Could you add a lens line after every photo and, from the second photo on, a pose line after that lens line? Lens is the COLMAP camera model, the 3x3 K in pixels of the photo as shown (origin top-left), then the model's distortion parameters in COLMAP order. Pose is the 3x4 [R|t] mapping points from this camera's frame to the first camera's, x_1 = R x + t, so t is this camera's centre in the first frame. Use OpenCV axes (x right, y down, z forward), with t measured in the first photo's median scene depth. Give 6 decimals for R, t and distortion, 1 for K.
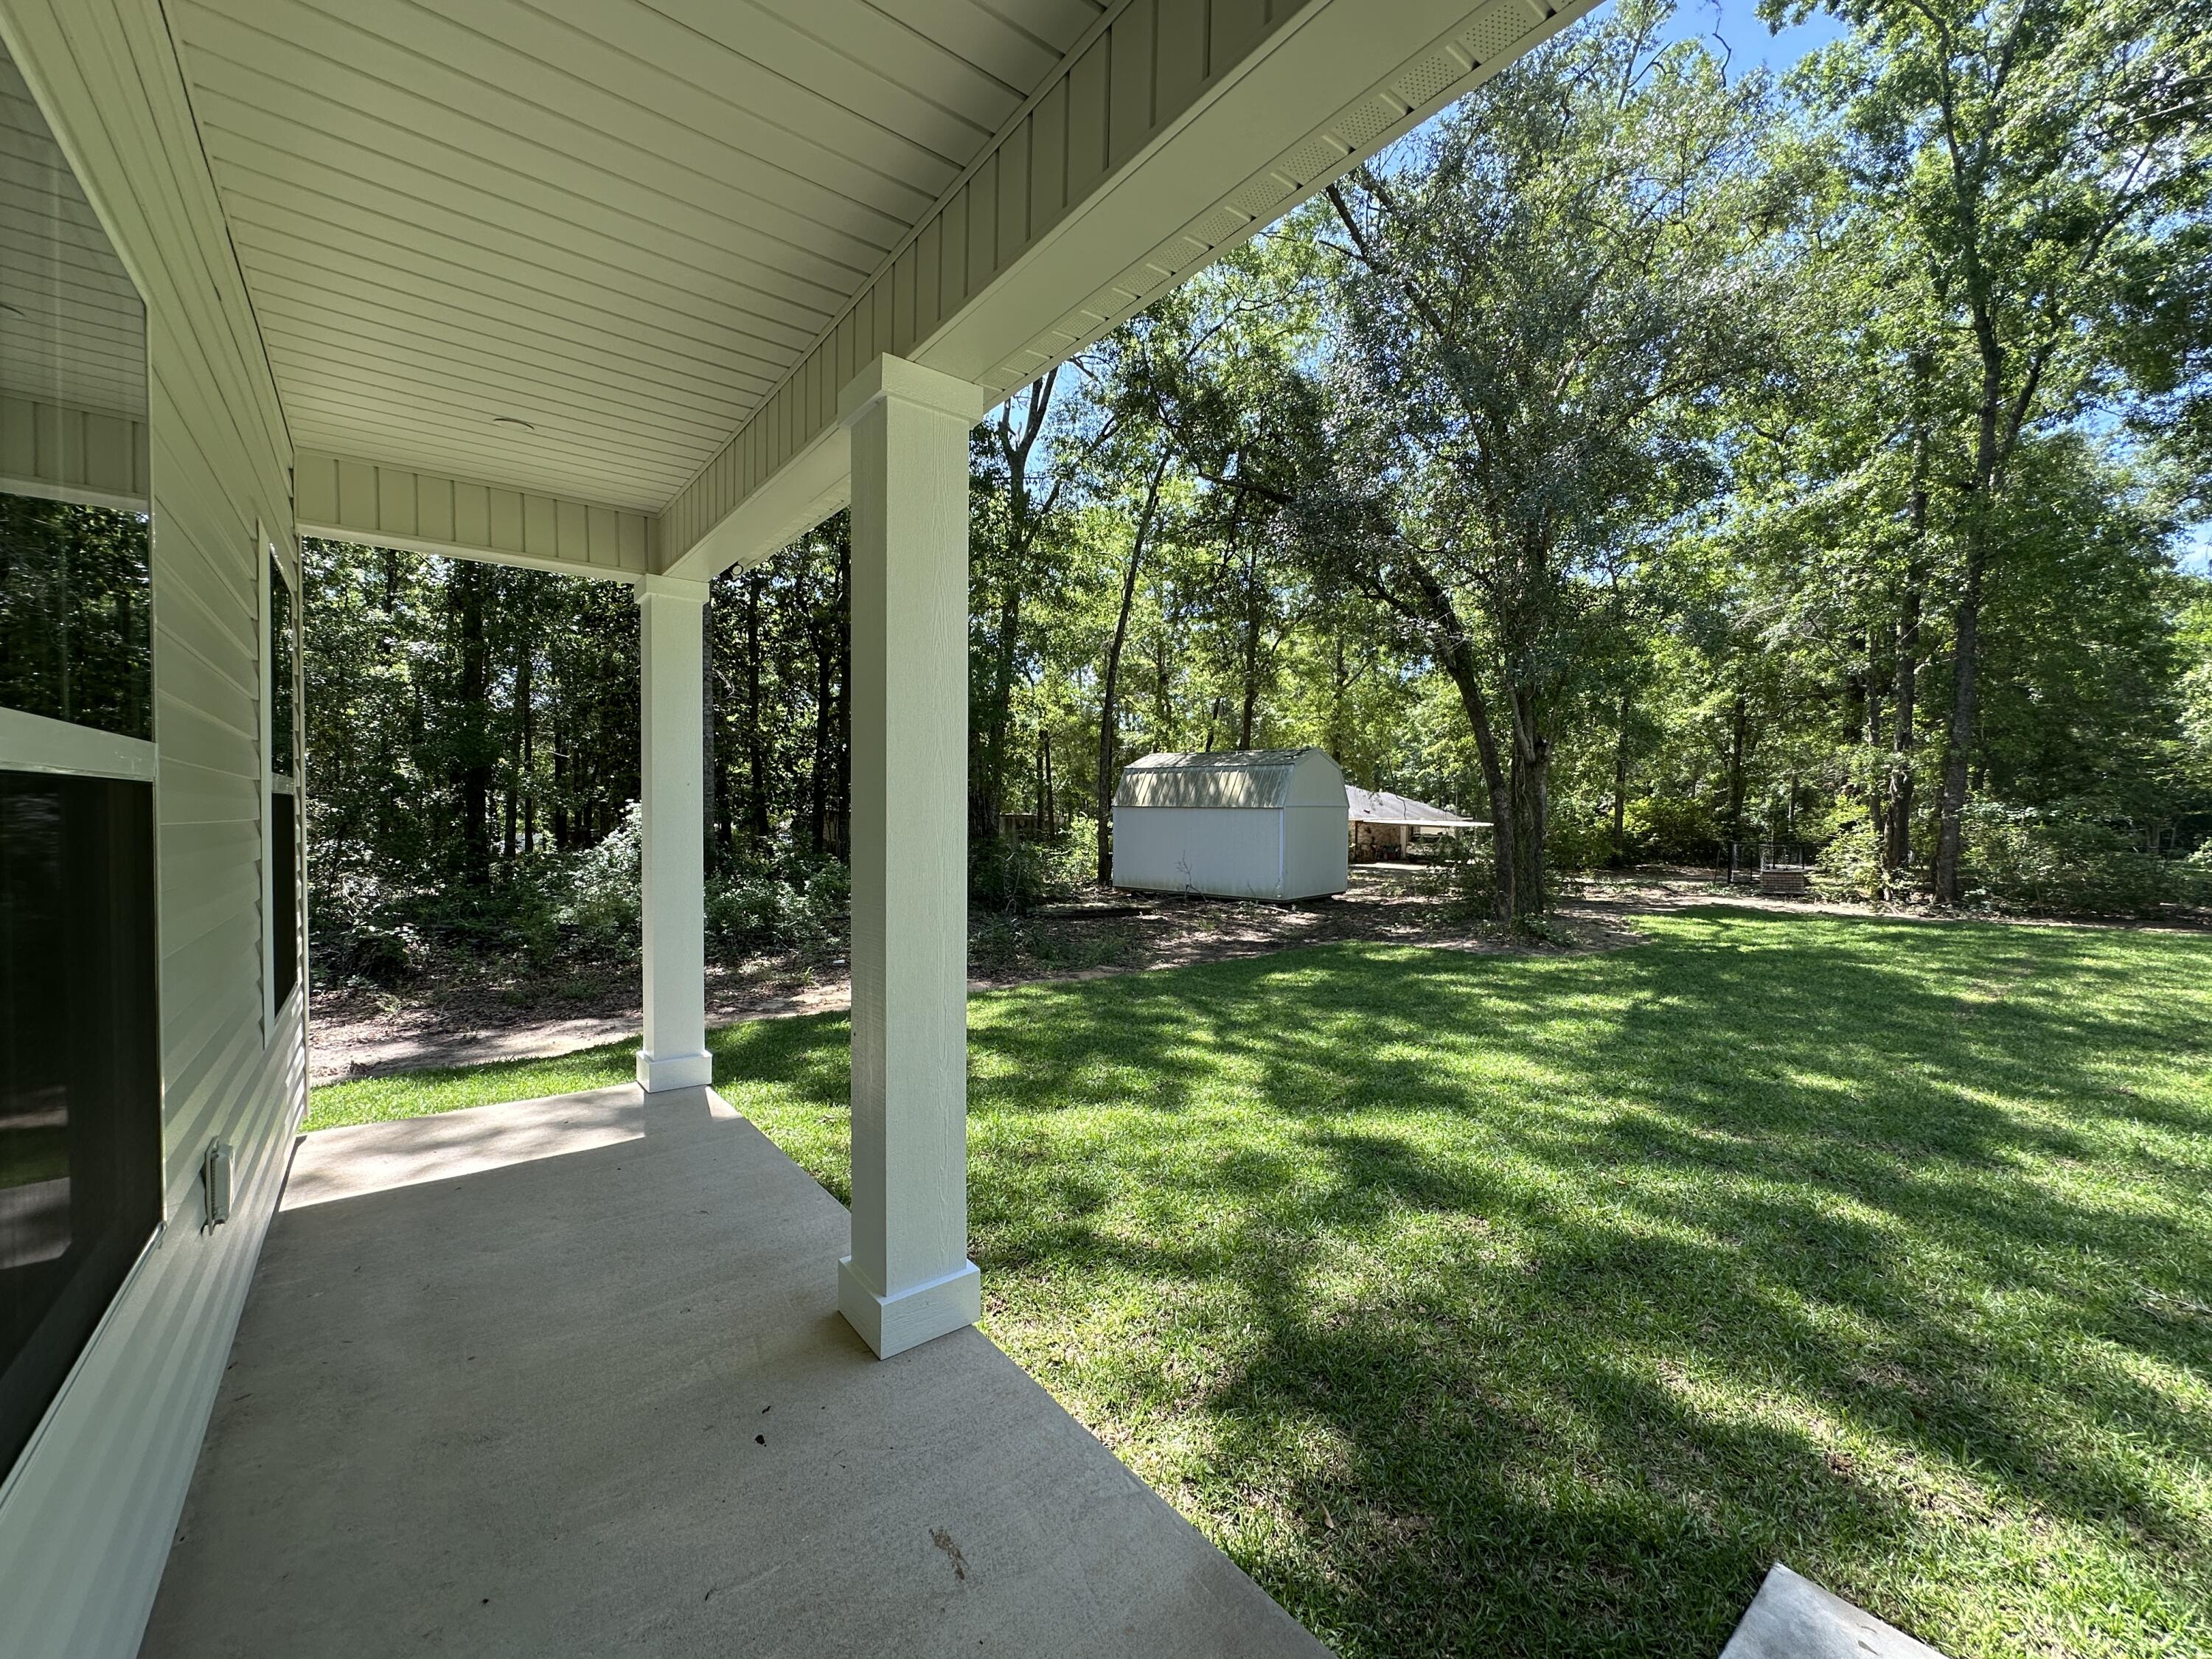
lens RADIAL K [[883.8, 0, 1105.3], [0, 883.8, 828.1], [0, 0, 1]] dist [-0.001657, 0.000288]
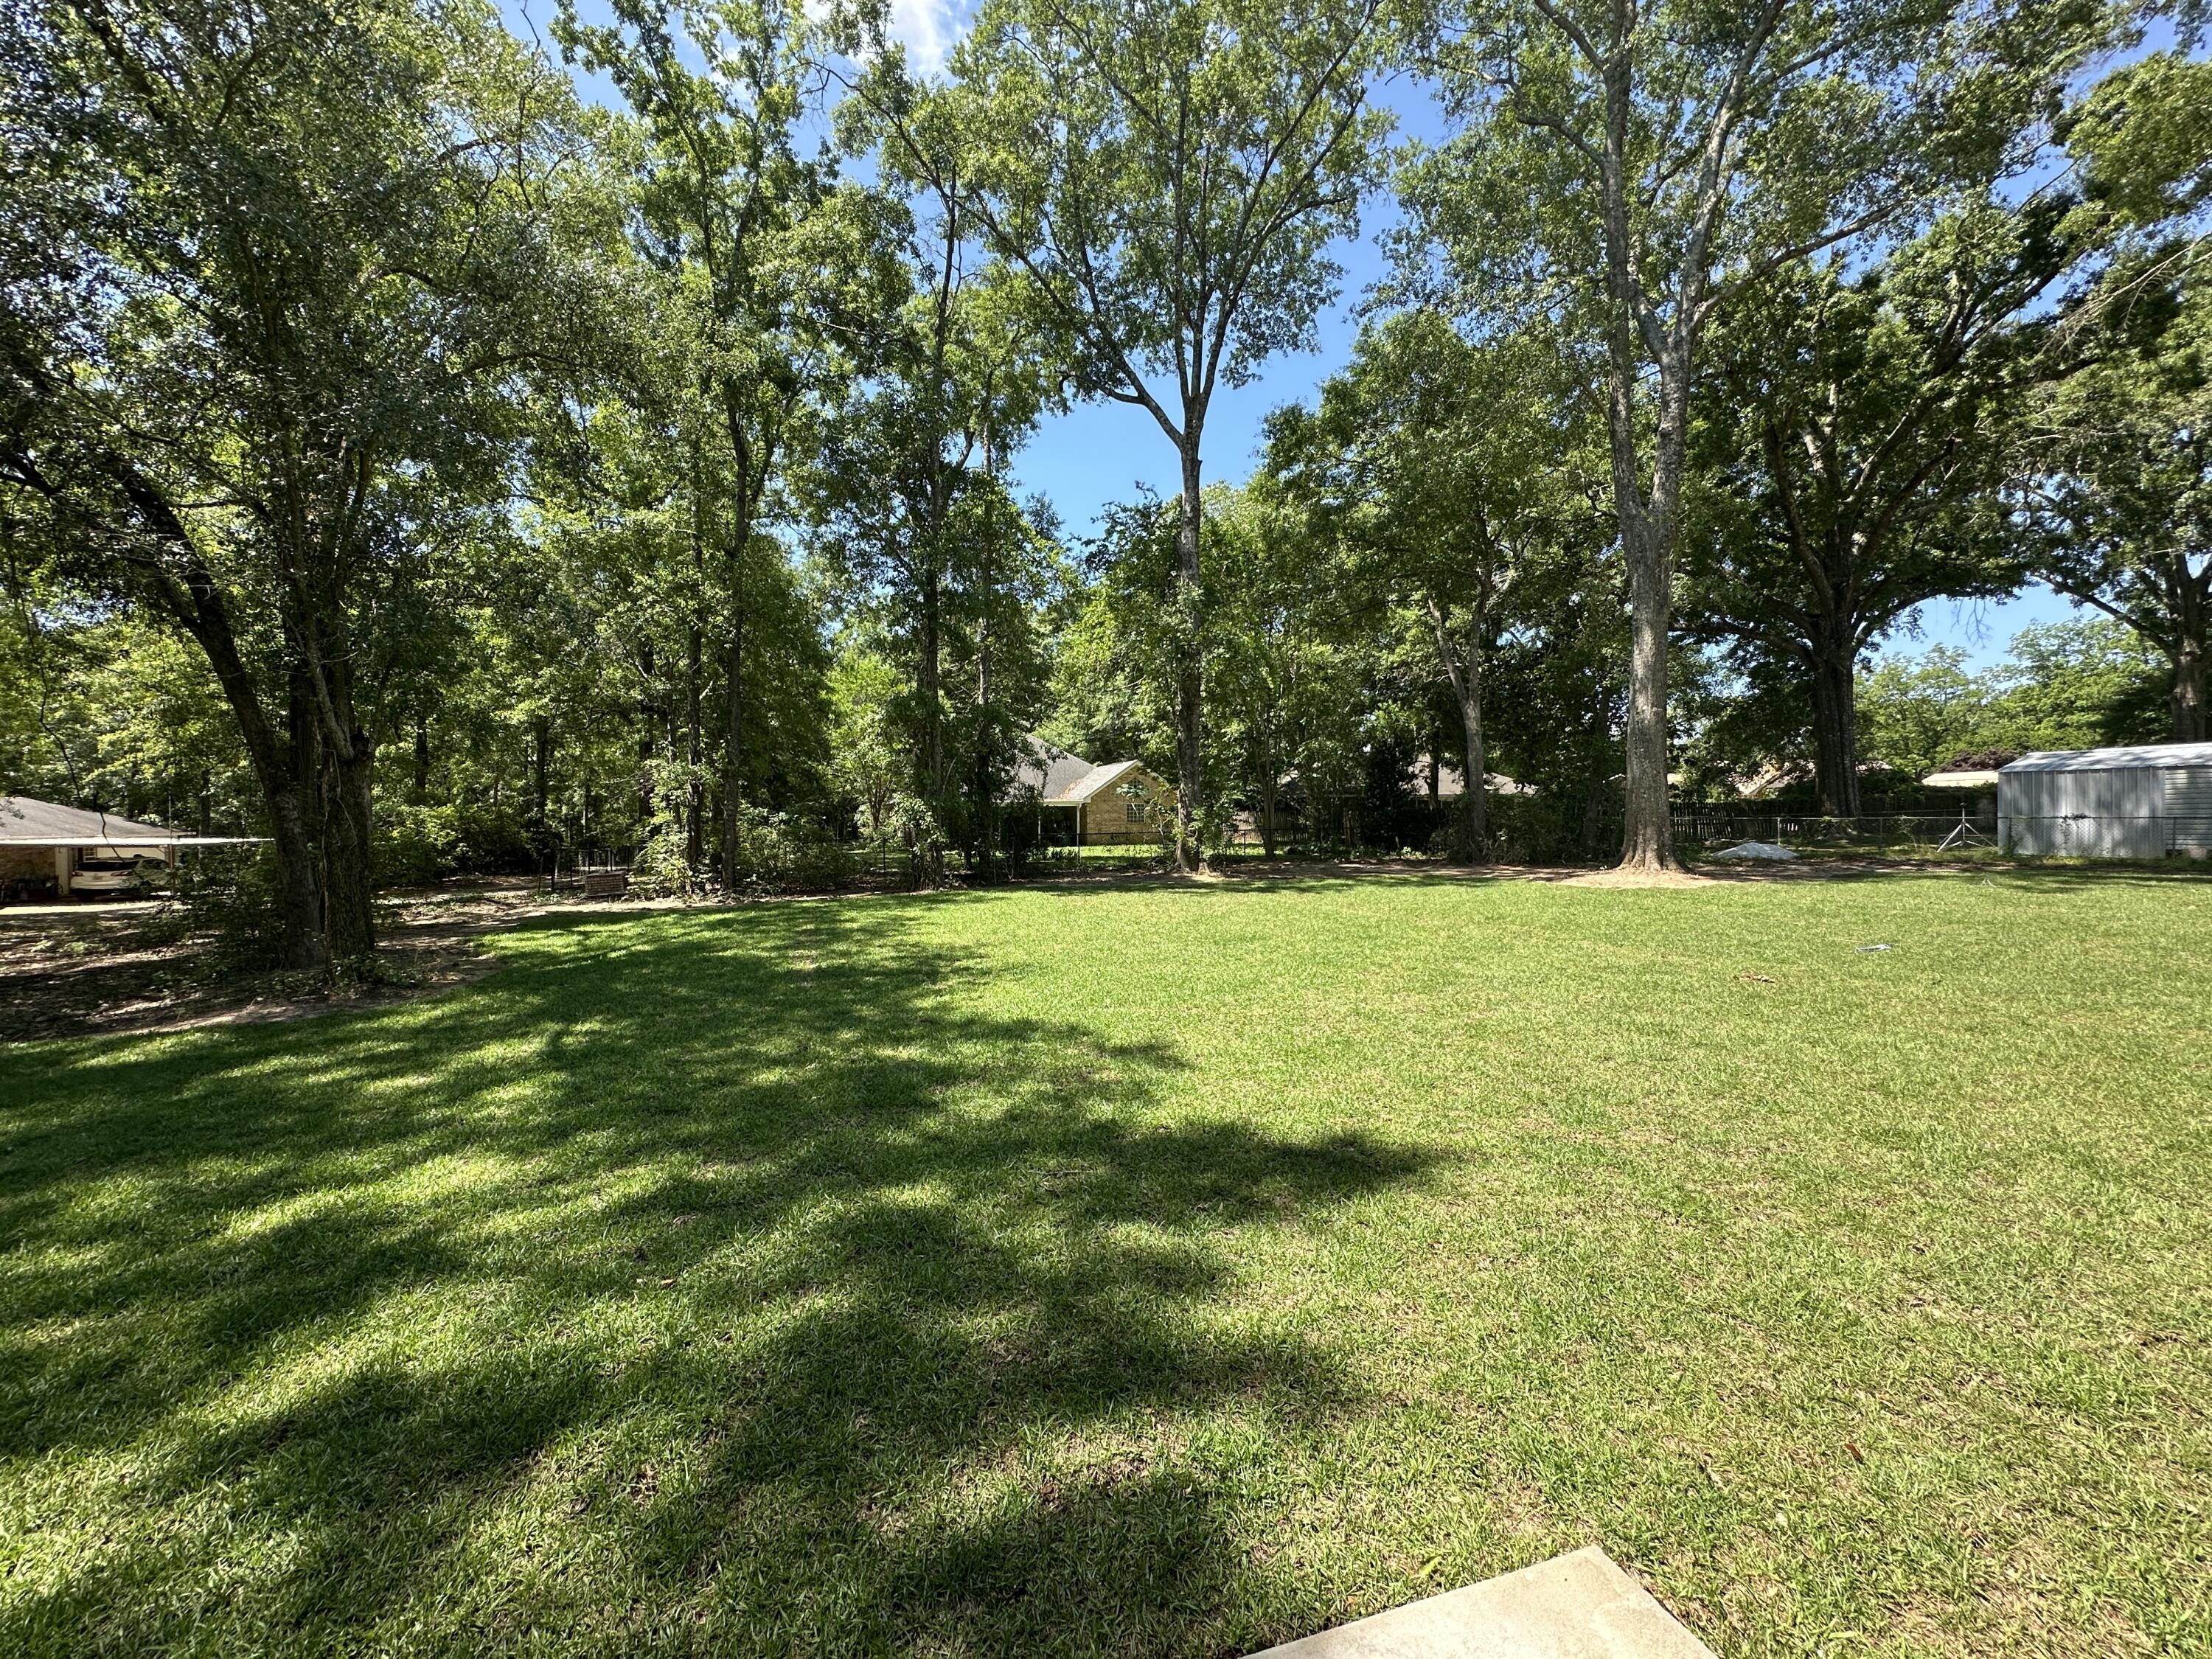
lens RADIAL K [[894.1, 0, 1115.3], [0, 894.1, 831.3], [0, 0, 1]] dist [0.000386, 0.000204]
pose [[0.365150, -0.028561, 0.930510, -0.009874], [0.032590, 0.999309, 0.017884, -0.002712], [-0.930378, 0.023795, 0.365829, 0.076712]]
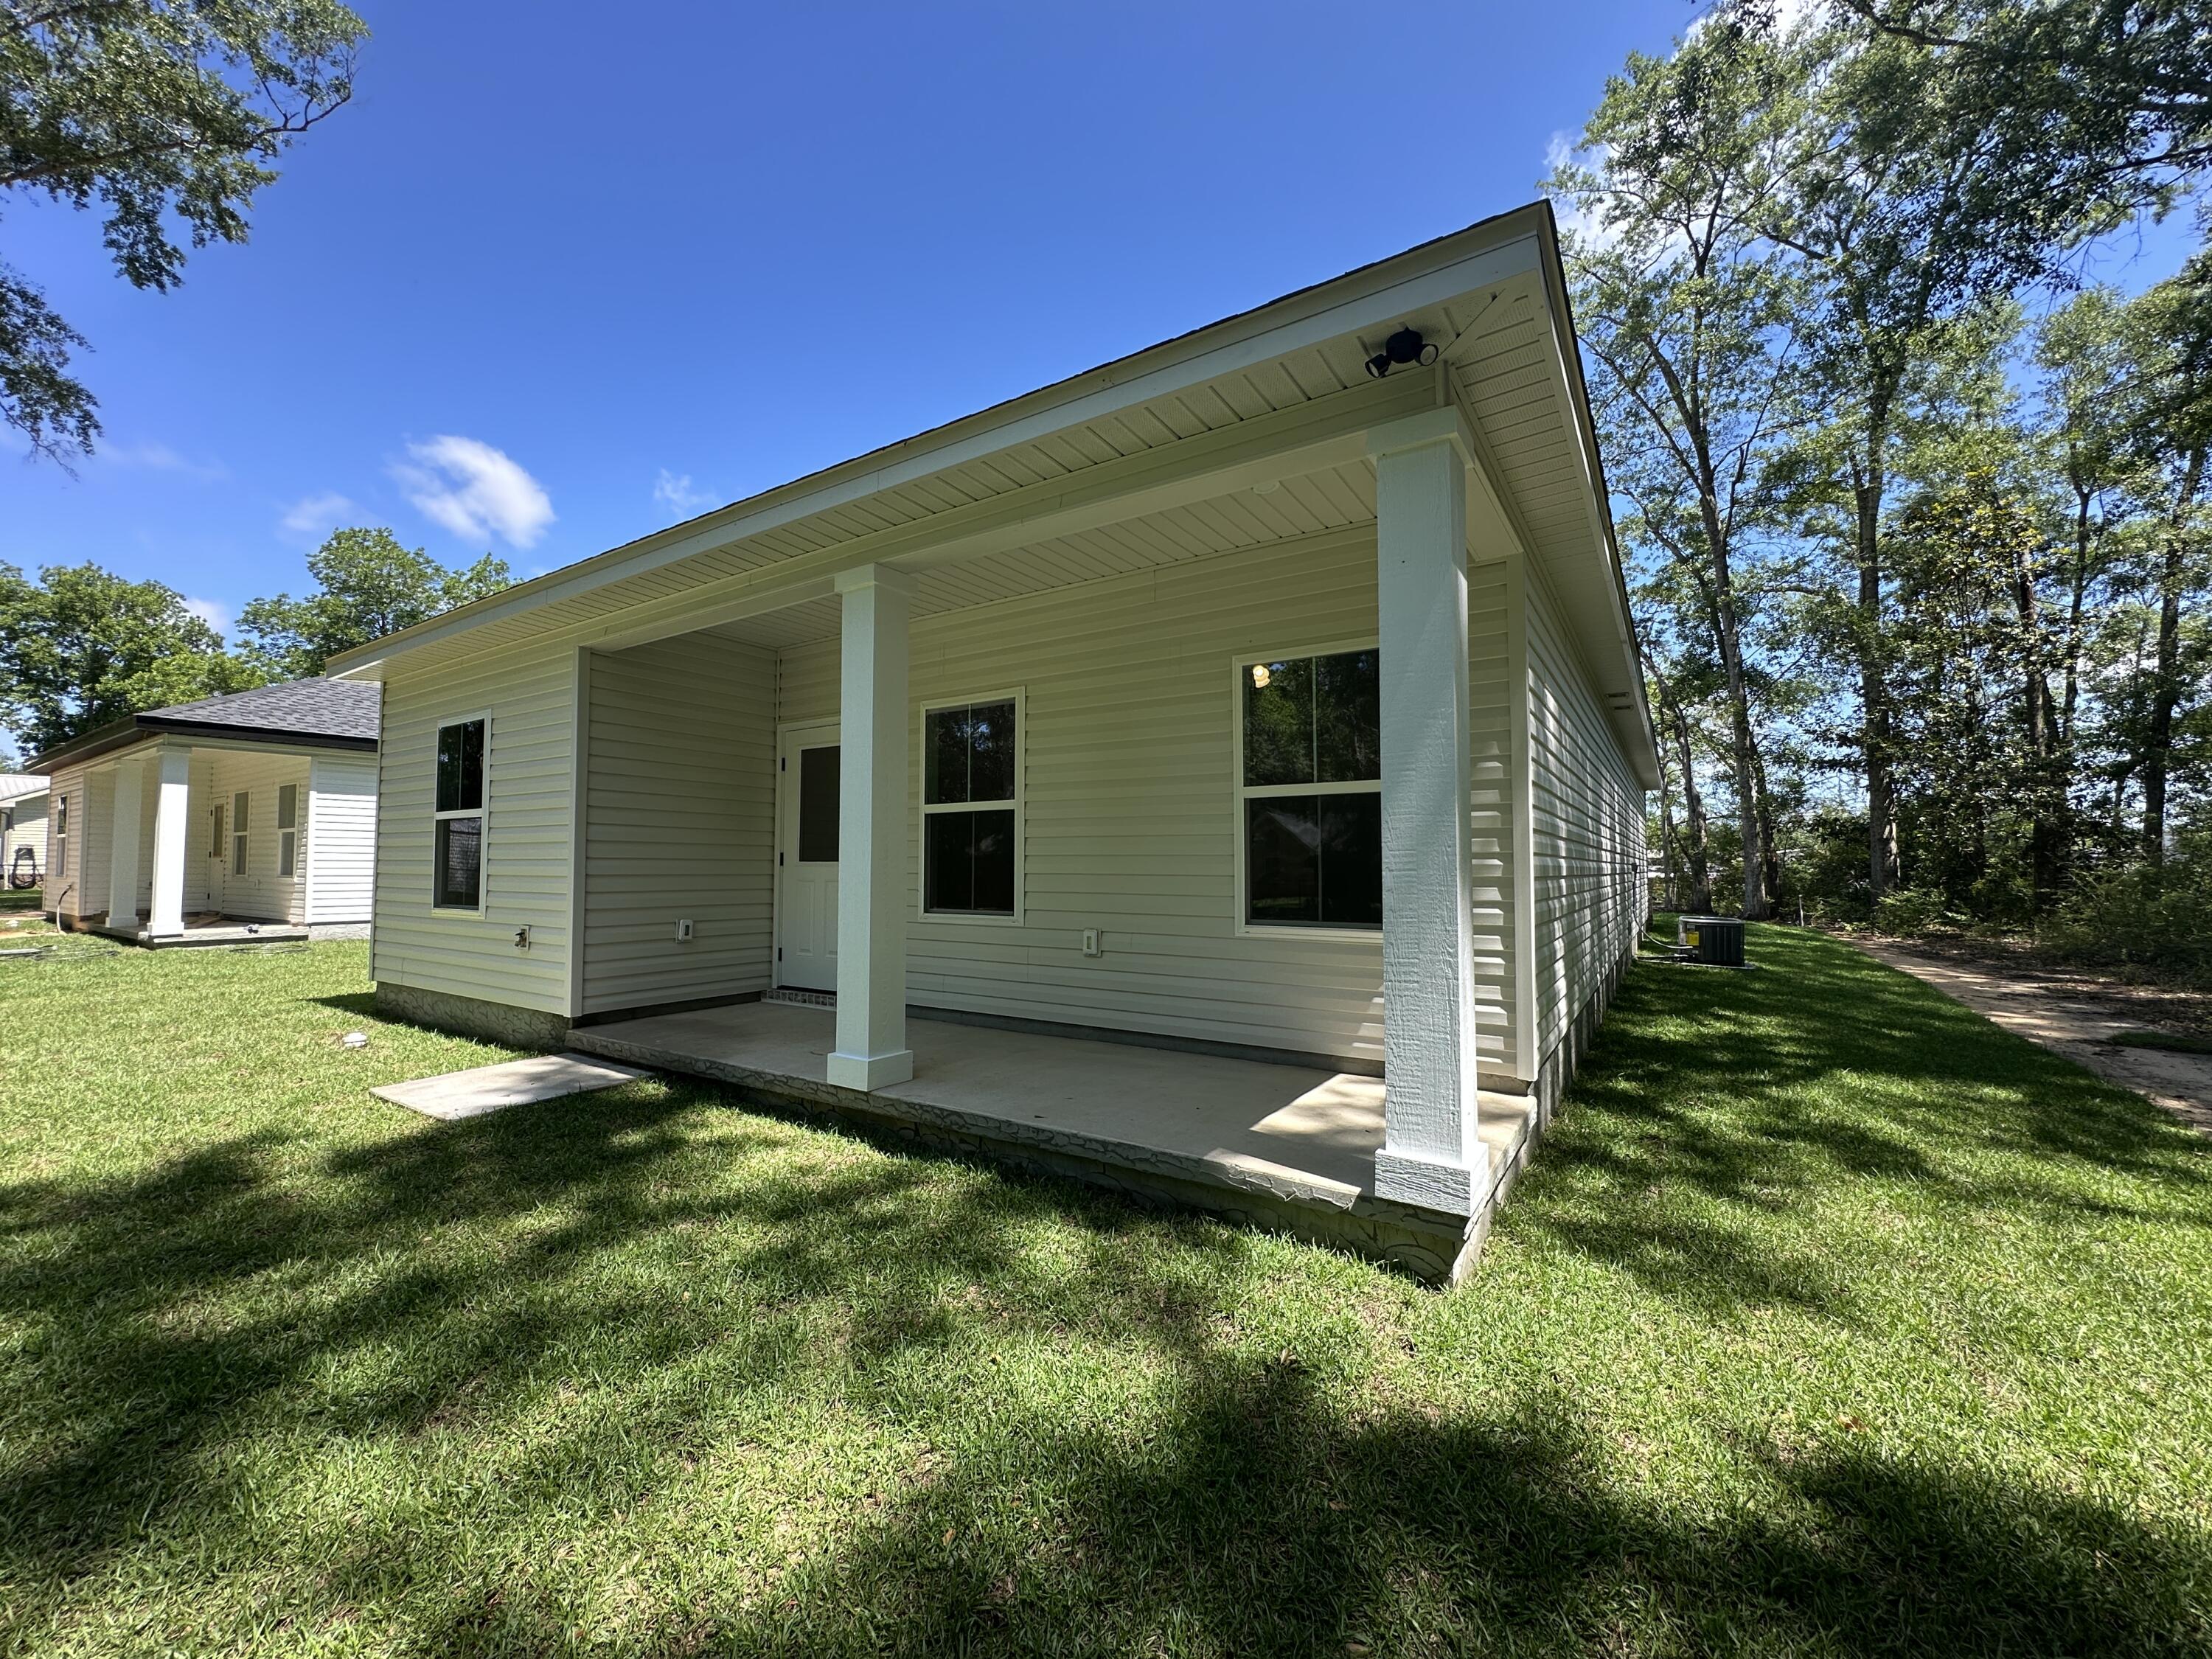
lens RADIAL K [[883.8, 0, 1105.3], [0, 883.8, 828.1], [0, 0, 1]] dist [-0.001657, 0.000288]
pose [[-0.952168, -0.023796, -0.304648, -0.010640], [-0.014691, 0.999375, -0.032145, 0.009639], [0.305223, -0.026132, -0.951922, 0.387065]]
